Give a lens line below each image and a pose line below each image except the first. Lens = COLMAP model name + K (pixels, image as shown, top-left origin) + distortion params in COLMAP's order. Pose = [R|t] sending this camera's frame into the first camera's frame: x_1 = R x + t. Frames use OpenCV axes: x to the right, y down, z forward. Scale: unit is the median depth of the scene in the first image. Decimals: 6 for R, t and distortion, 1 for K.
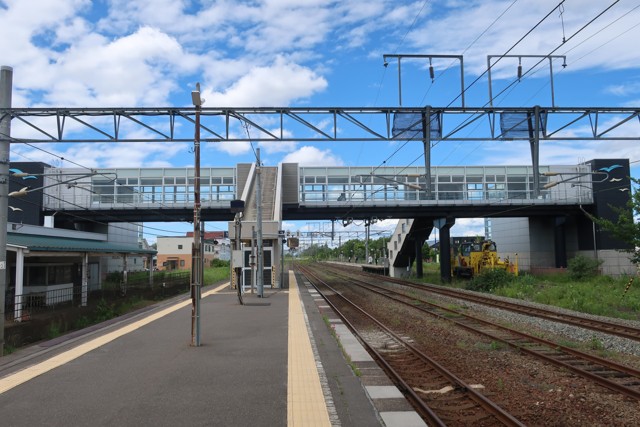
lens RADIAL K [[593.1, 0, 320.0], [0, 593.1, 213.5], [0, 0, 1]] dist [0.108130, 0.001087]
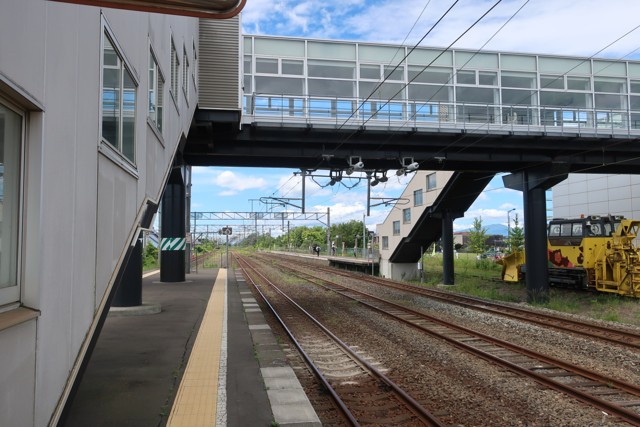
lens RADIAL K [[531.6, 0, 310.7], [0, 531.6, 216.9], [0, 0, 1]] dist [0.004545, -0.001506]
pose [[0.993496, 0.021864, 0.111745, -0.021208], [-0.023920, 0.999568, 0.017091, 0.036916], [-0.111323, -0.019653, 0.993590, 0.483888]]
